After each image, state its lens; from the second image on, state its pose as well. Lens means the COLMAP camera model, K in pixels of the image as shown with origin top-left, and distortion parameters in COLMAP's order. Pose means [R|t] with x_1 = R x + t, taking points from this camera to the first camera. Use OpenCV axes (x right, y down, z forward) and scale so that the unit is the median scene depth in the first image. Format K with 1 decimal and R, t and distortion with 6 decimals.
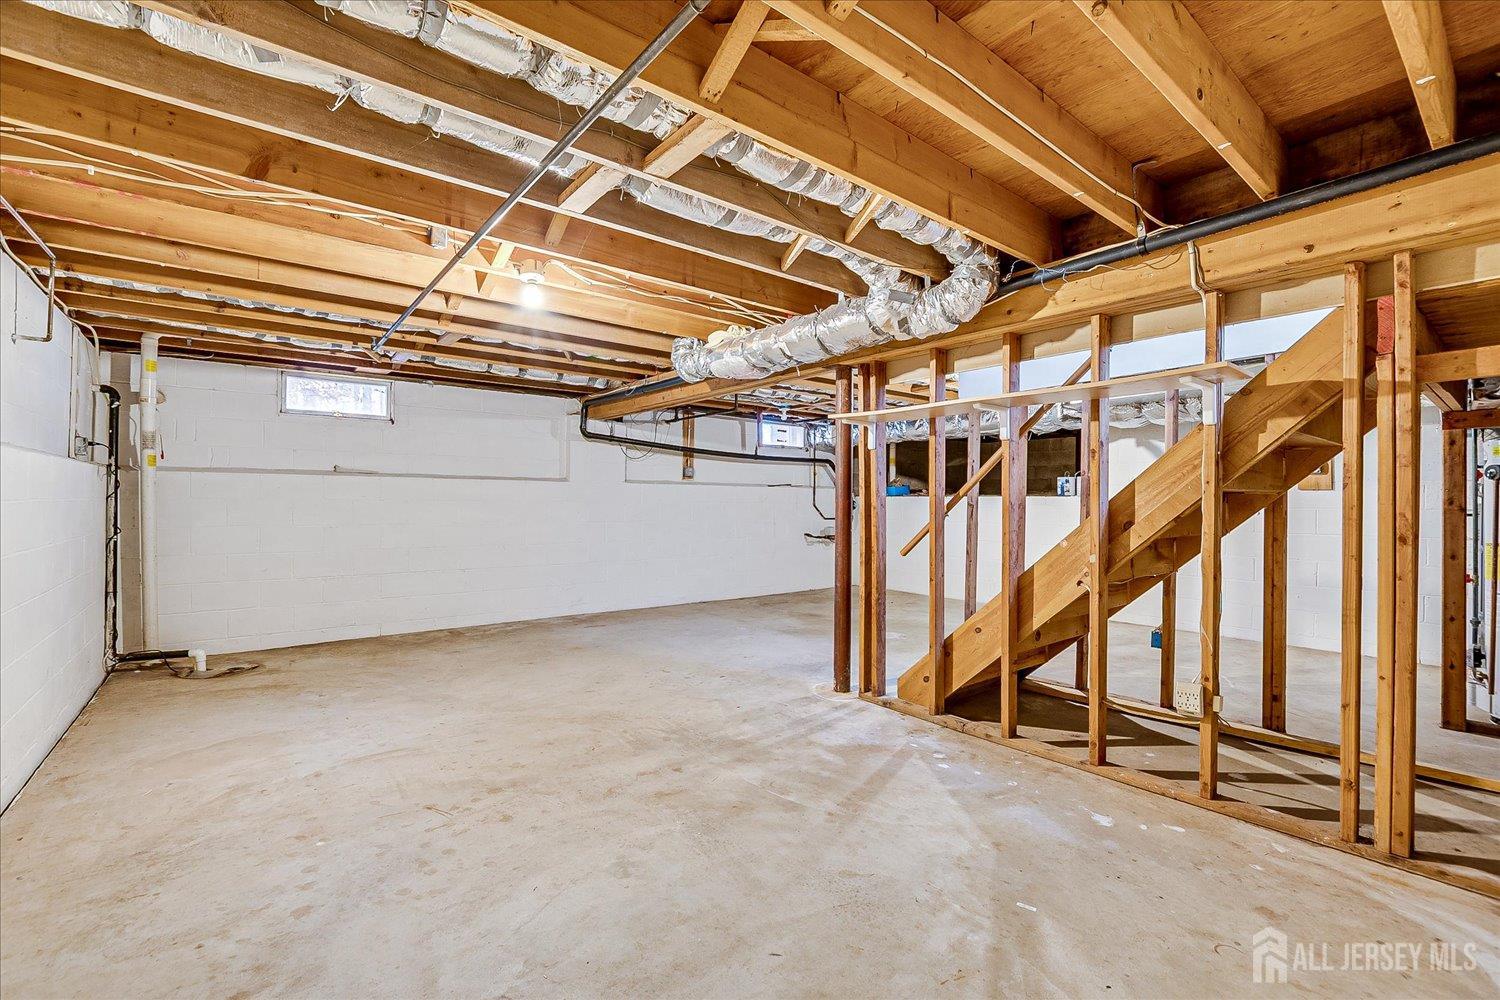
lens RADIAL K [[642.8, 0, 749.1], [0, 642.8, 500.5], [0, 0, 1]] dist [-0.001289, 0.000603]
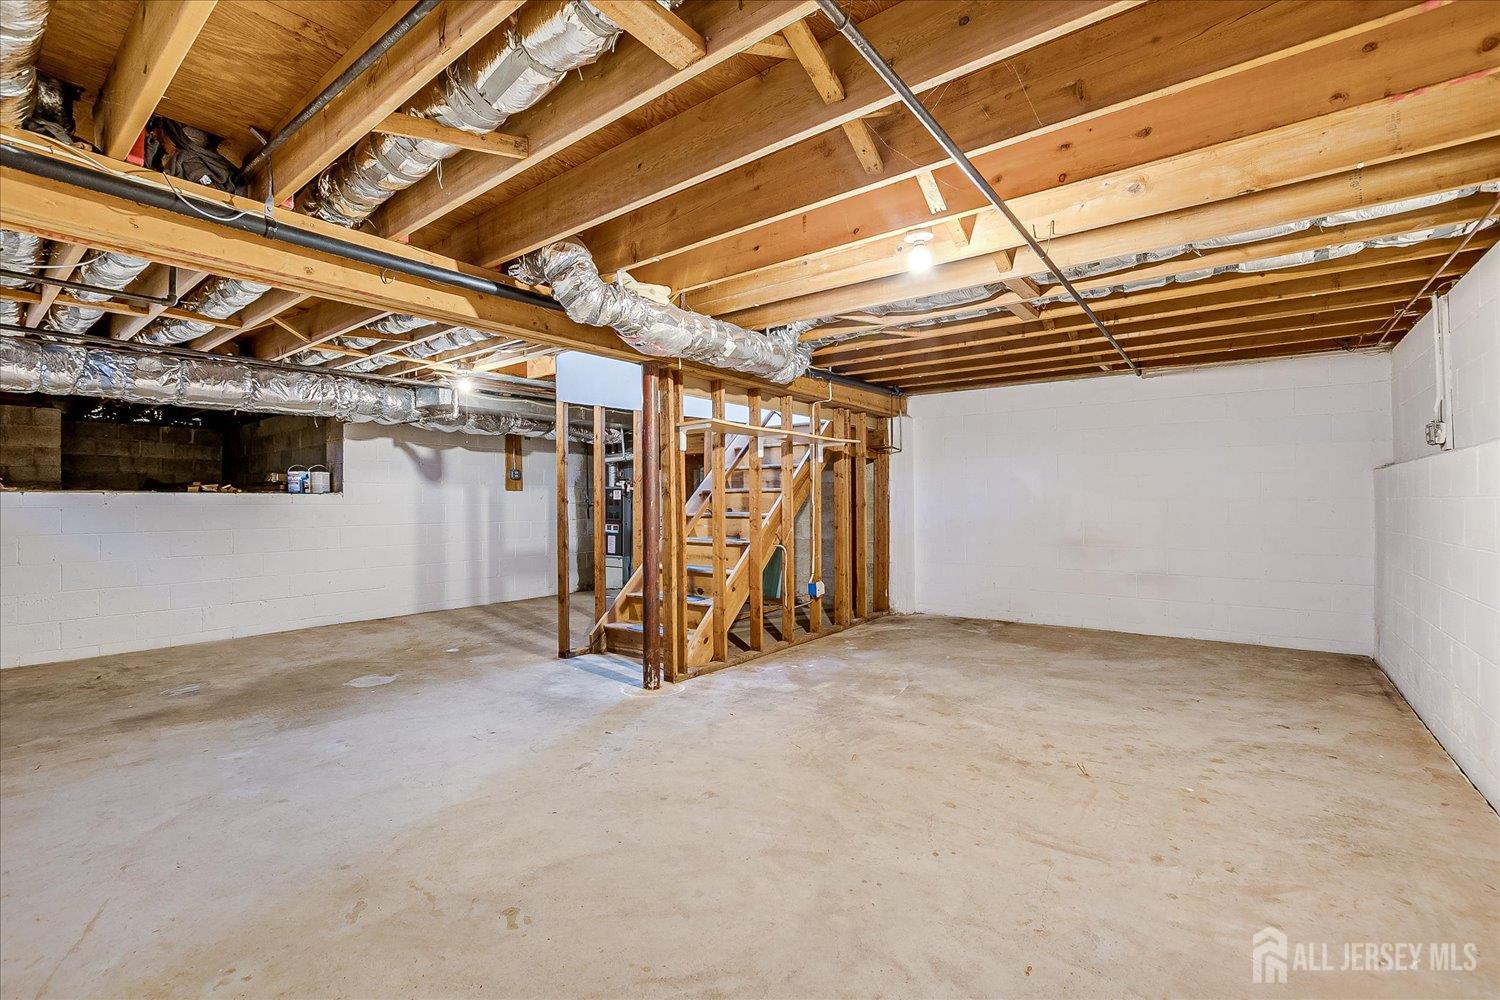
lens RADIAL K [[642.8, 0, 748.8], [0, 642.8, 499.4], [0, 0, 1]] dist [-0.001289, 0.000603]
pose [[-0.236663, 0.002695, 0.971588, -1.189641], [-0.000653, 0.999995, -0.002933, 0.010364], [-0.971592, -0.001329, -0.236660, 1.516400]]
